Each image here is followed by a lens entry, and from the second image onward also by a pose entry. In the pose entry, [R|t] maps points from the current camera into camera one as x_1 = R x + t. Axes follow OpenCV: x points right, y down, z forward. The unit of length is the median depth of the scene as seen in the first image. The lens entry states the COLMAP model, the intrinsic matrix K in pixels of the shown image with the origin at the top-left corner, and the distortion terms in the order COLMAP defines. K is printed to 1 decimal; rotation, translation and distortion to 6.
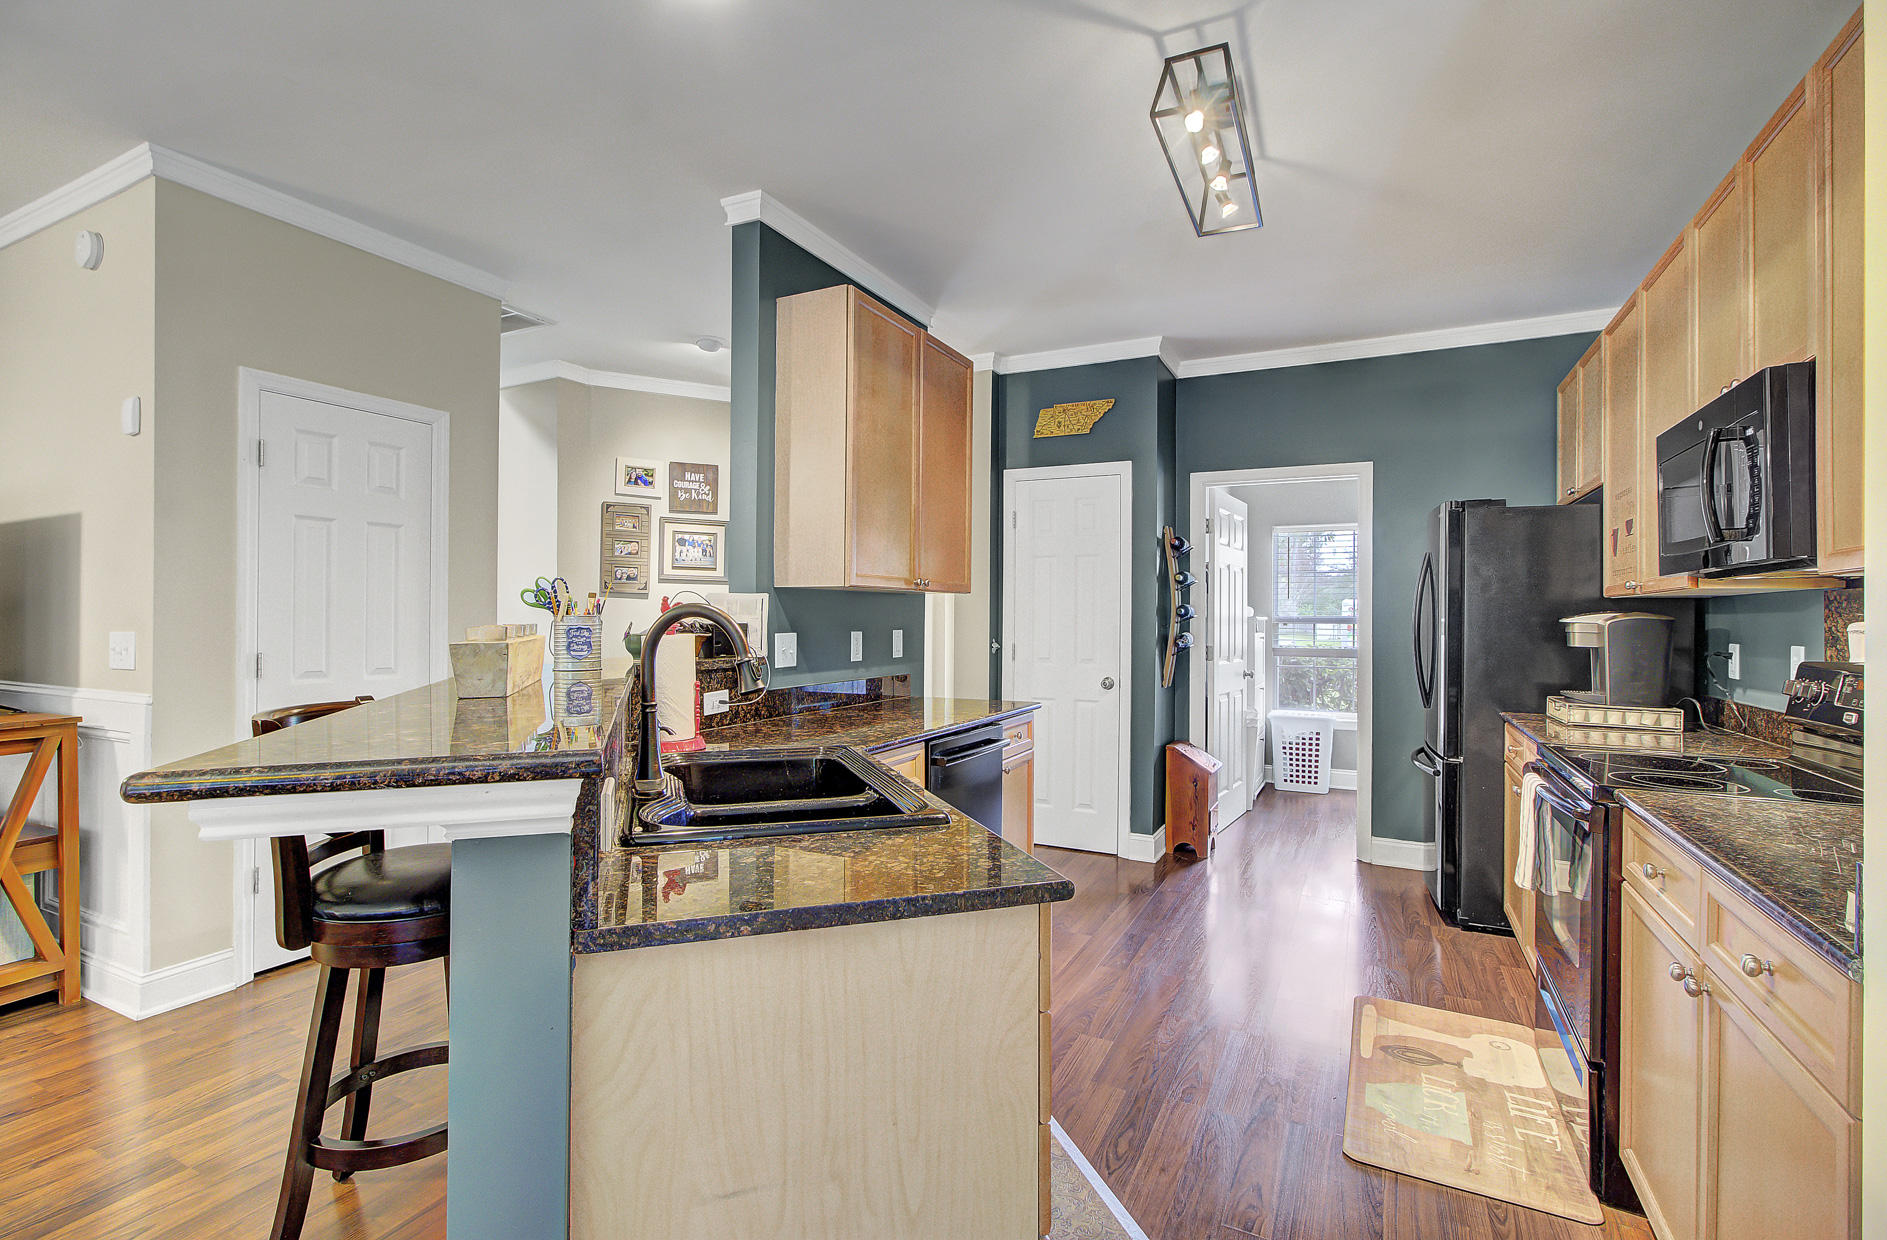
lens RADIAL K [[857.9, 0, 936.7], [0, 857.9, 615.0], [0, 0, 1]] dist [-0.000159, -0.000147]
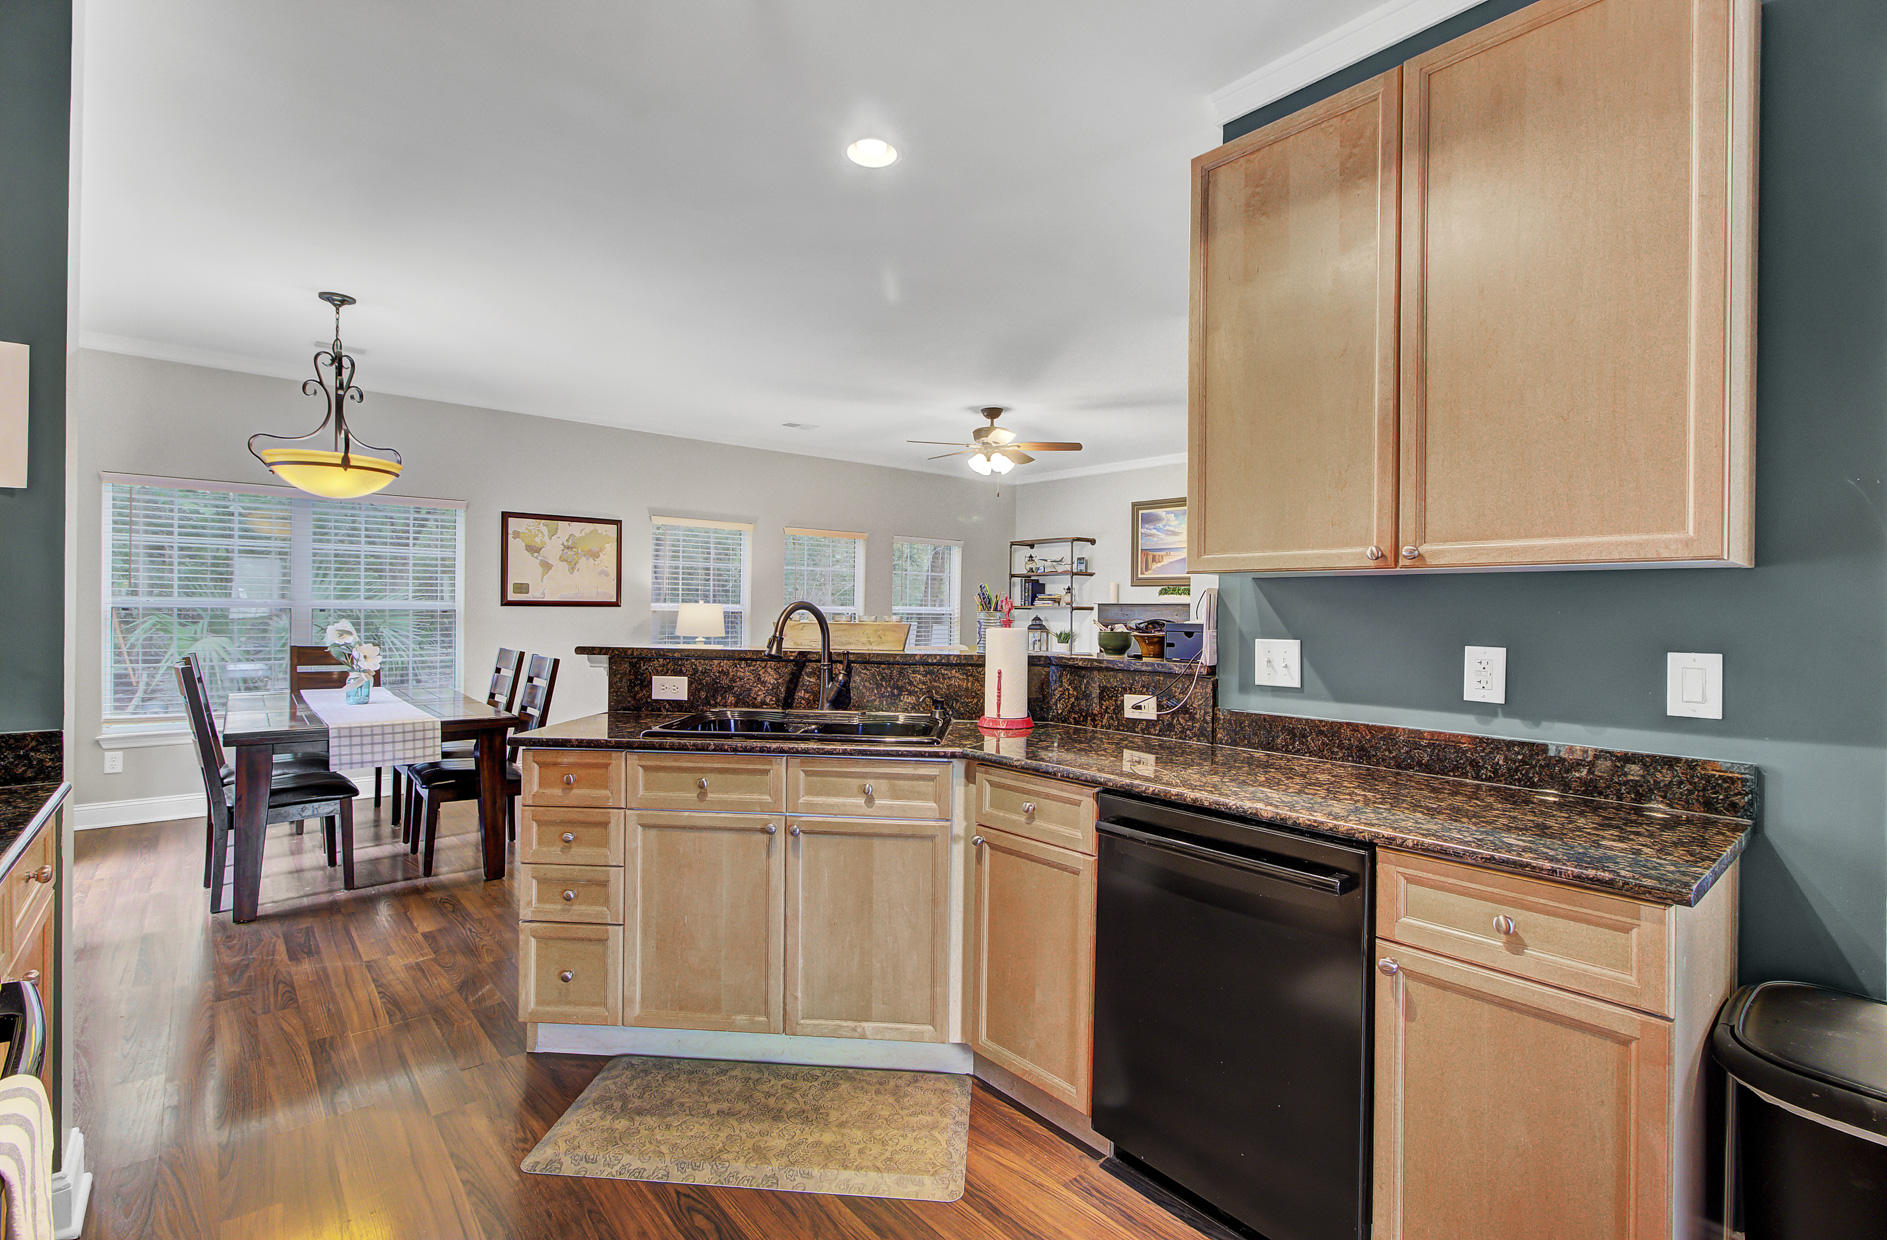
lens RADIAL K [[857.9, 0, 936.7], [0, 857.9, 615.0], [0, 0, 1]] dist [-0.000159, -0.000147]
pose [[-0.387253, -0.007172, -0.921946, 0.359361], [-0.010893, 0.999936, -0.003203, 0.003719], [0.921909, 0.008802, -0.387306, 0.601002]]
